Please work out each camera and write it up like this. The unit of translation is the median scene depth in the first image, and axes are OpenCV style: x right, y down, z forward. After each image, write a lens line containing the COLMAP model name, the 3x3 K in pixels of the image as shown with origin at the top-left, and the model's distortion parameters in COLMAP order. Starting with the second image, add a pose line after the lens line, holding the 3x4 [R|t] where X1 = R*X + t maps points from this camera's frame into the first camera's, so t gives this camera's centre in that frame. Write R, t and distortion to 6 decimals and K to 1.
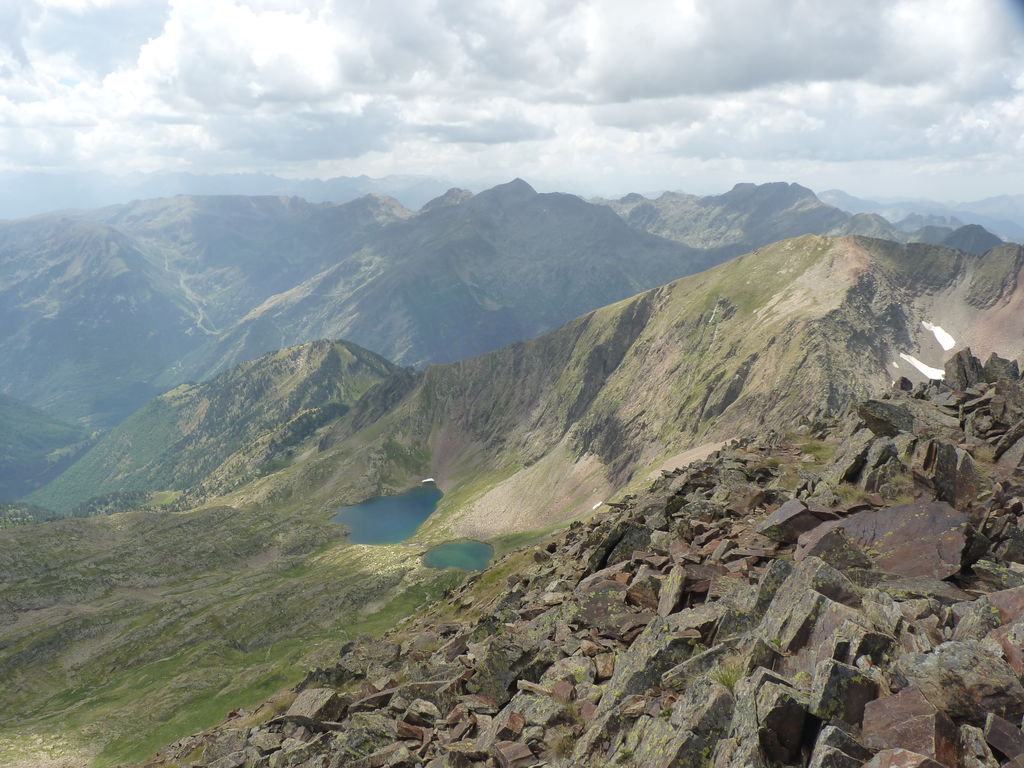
lens RADIAL K [[822.9, 0, 490.2], [0, 822.9, 398.3], [0, 0, 1]] dist [-0.015707, 0.000443]
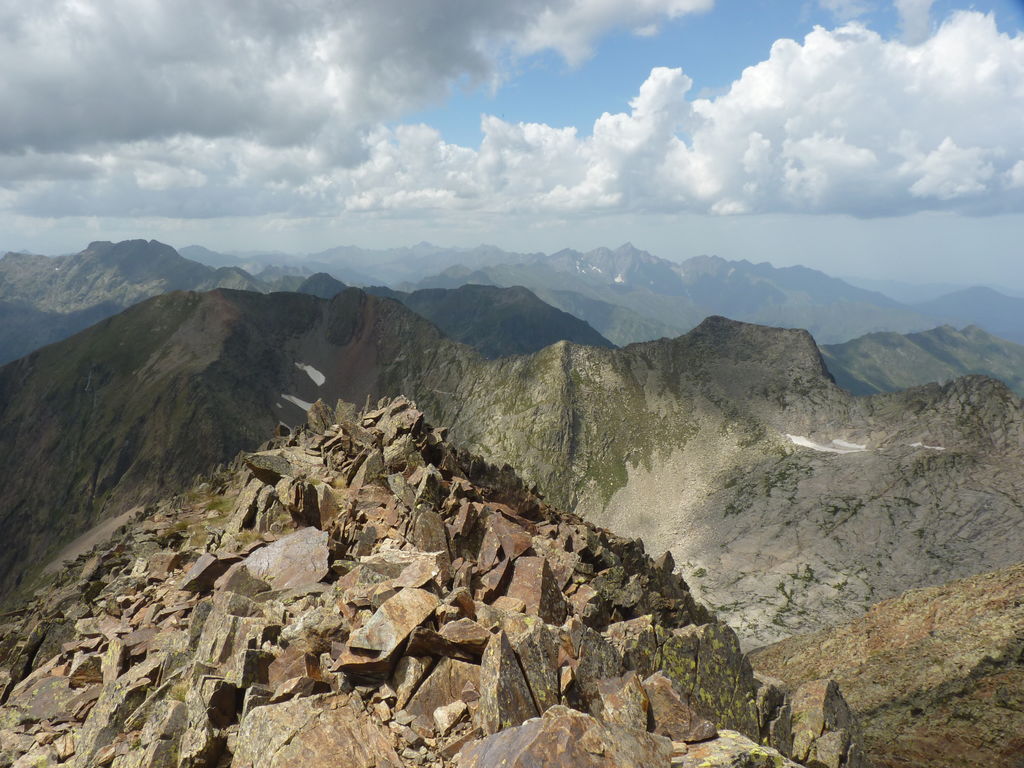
lens RADIAL K [[822.9, 0, 519.0], [0, 822.9, 378.6], [0, 0, 1]] dist [-0.015707, 0.000443]
pose [[0.725556, -0.124063, 0.676888, -0.067856], [0.183182, 0.982946, -0.016195, -0.022422], [-0.663335, 0.135744, 0.735908, -0.194933]]
